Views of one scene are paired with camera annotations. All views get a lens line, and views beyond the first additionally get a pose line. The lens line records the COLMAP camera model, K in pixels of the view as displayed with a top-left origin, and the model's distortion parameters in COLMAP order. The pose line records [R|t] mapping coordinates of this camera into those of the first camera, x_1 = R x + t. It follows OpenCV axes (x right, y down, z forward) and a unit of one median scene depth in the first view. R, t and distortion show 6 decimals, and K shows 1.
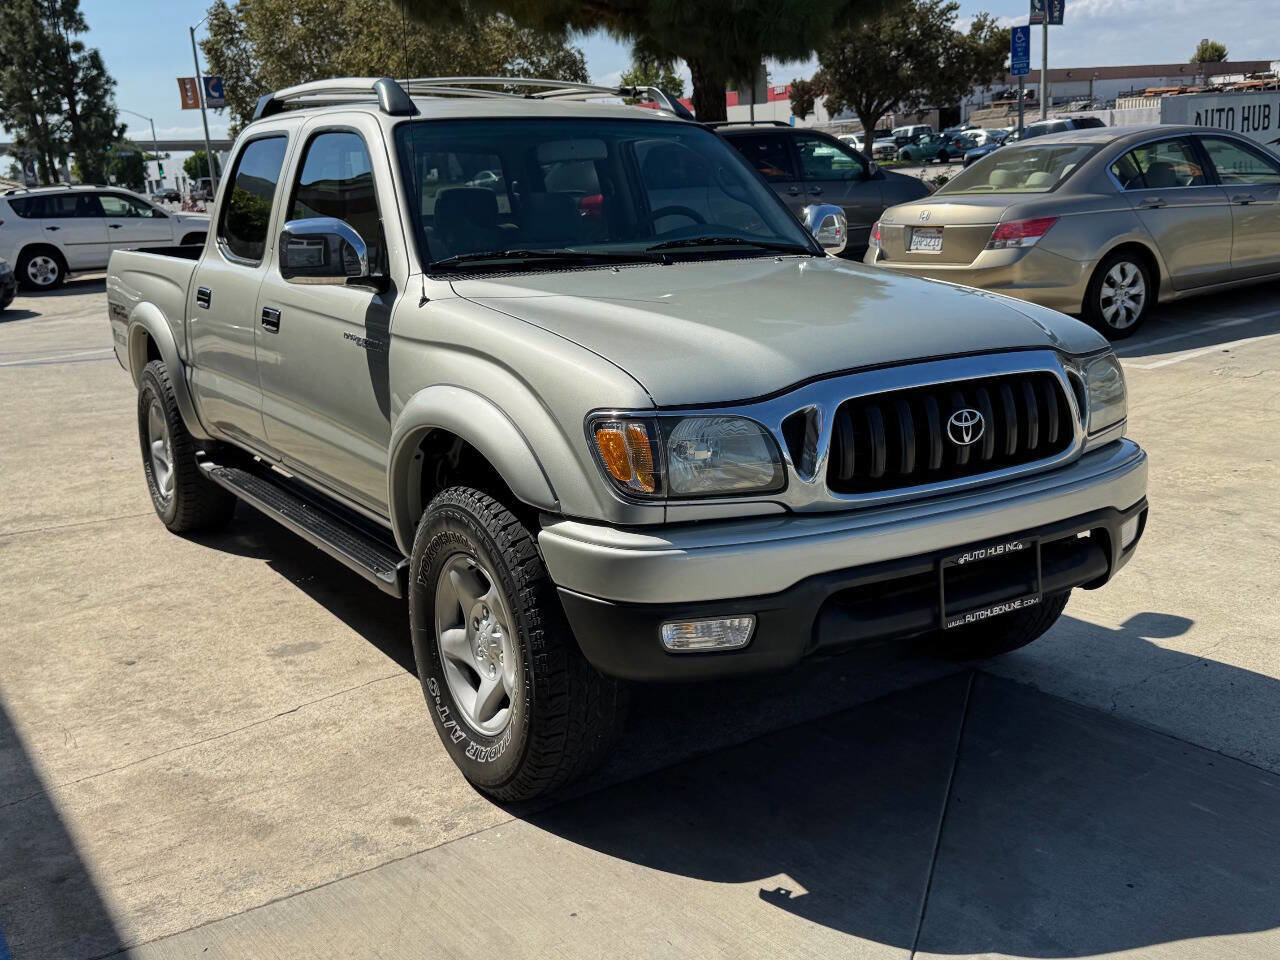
lens RADIAL K [[1271.1, 0, 634.5], [0, 1271.1, 472.1], [0, 0, 1]] dist [0.120963, -0.223236]
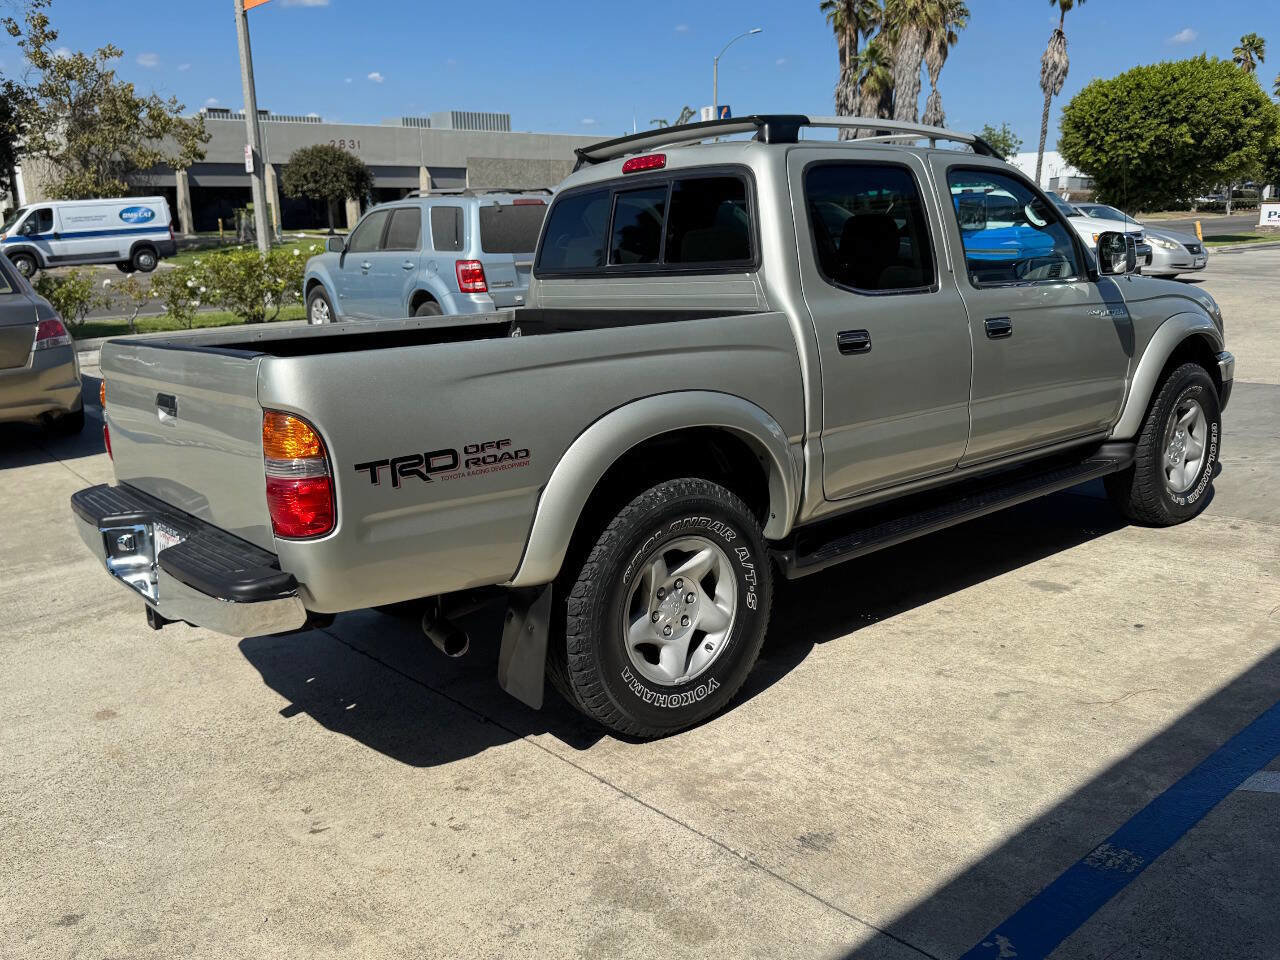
lens RADIAL K [[1051.3, 0, 640.0], [0, 1051.3, 480.0], [0, 0, 1]] dist [0.098899, -0.166356]
pose [[-0.116394, -0.175045, 0.977656, -1.323479], [0.266657, 0.942699, 0.200532, -0.294432], [-0.956737, 0.284040, -0.063048, 1.555986]]
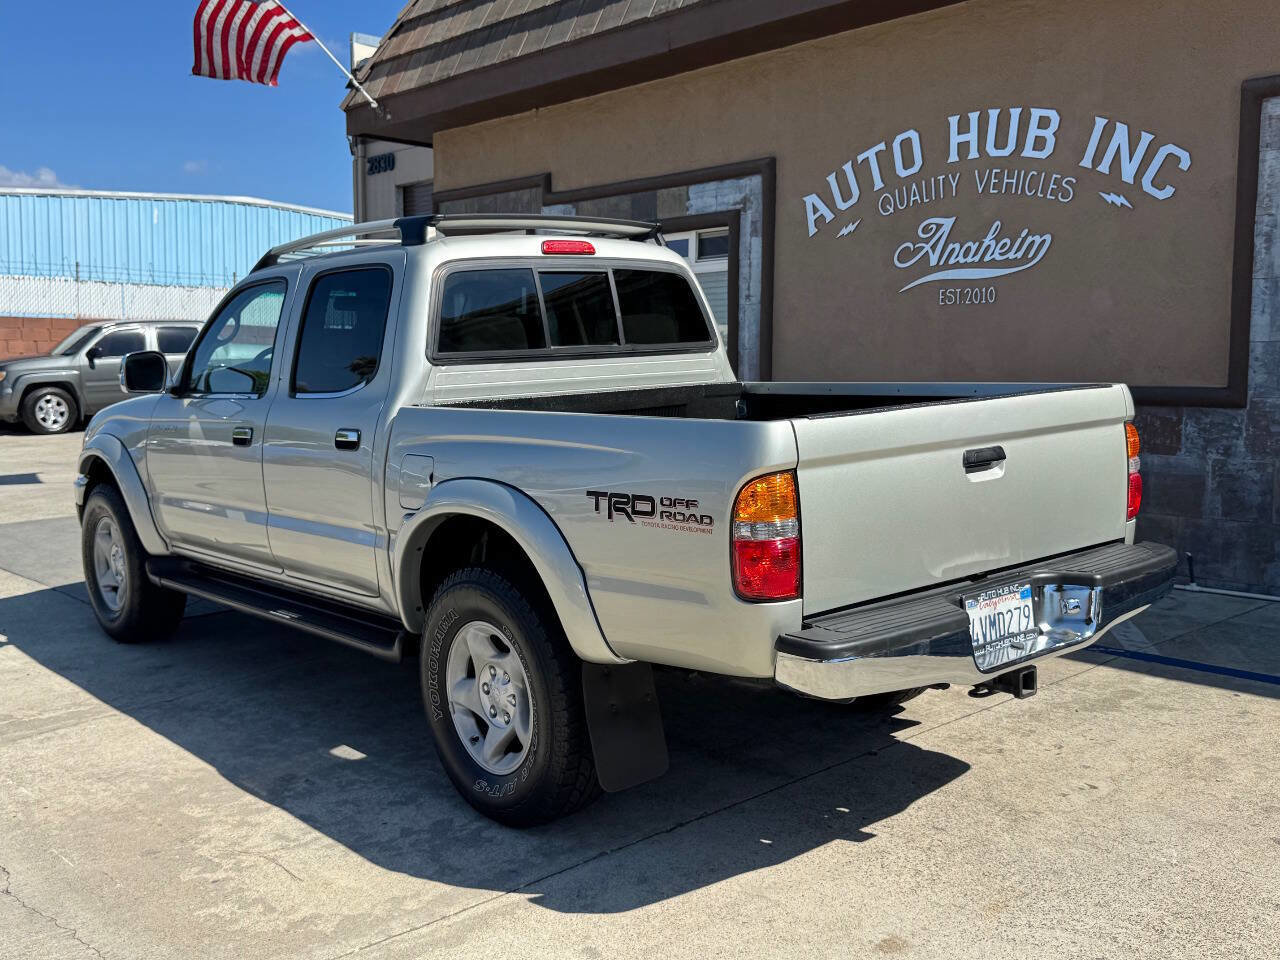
lens RADIAL K [[1262.8, 0, 640.6], [0, 1262.8, 483.2], [0, 0, 1]] dist [0.187529, -0.429534]
pose [[-0.989087, 0.071577, -0.128776, -0.171133], [0.024997, 0.942912, 0.332101, -0.563902], [0.145195, 0.325258, -0.934412, 2.610863]]
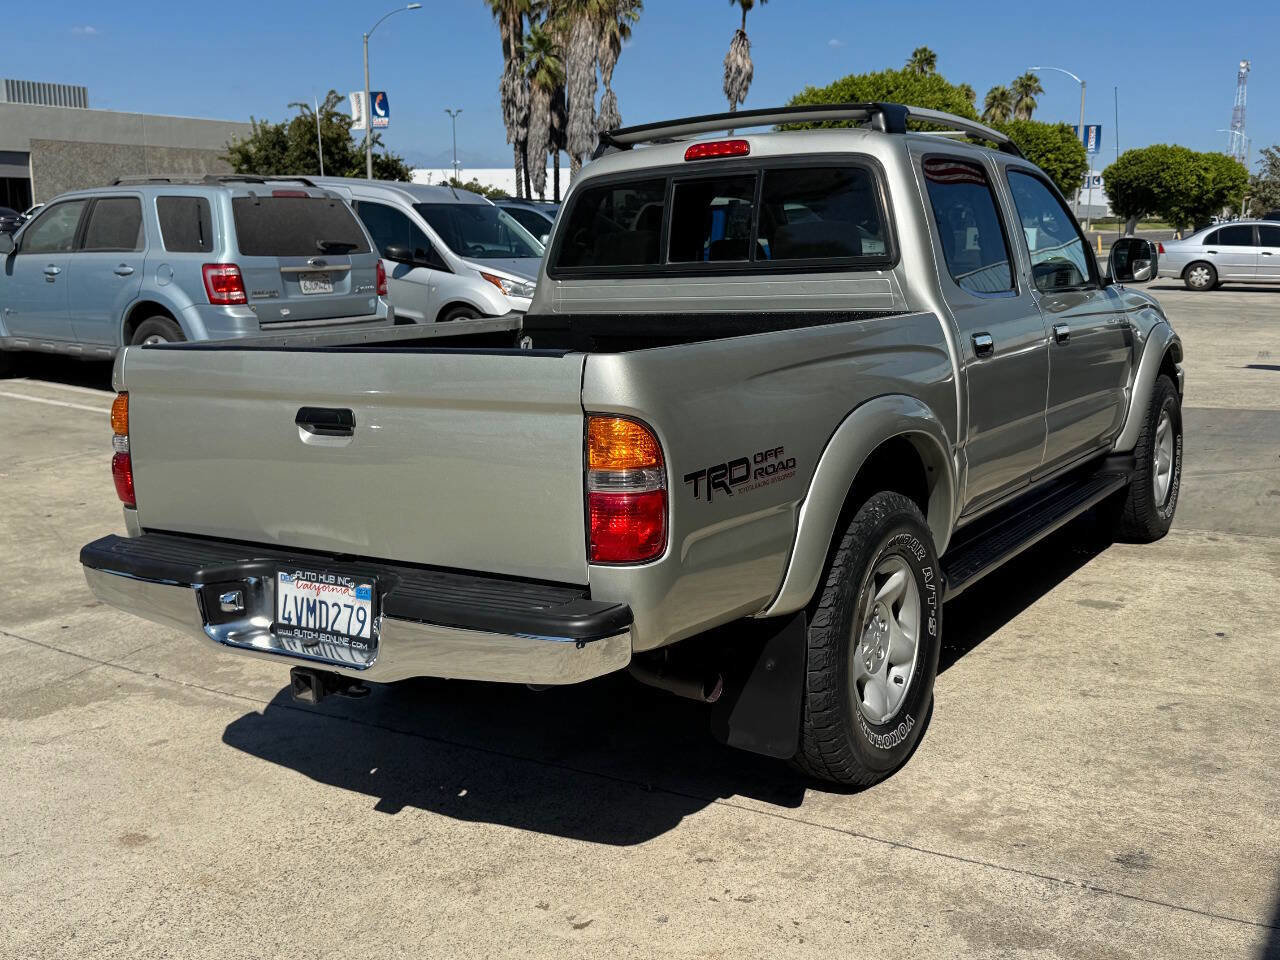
lens RADIAL K [[1262.8, 0, 640.6], [0, 1262.8, 483.2], [0, 0, 1]] dist [0.187529, -0.429534]
pose [[-0.401486, -0.120356, 0.907923, -1.271675], [0.241242, 0.942423, 0.231607, -0.375714], [-0.883522, 0.312016, -0.349335, 1.928204]]
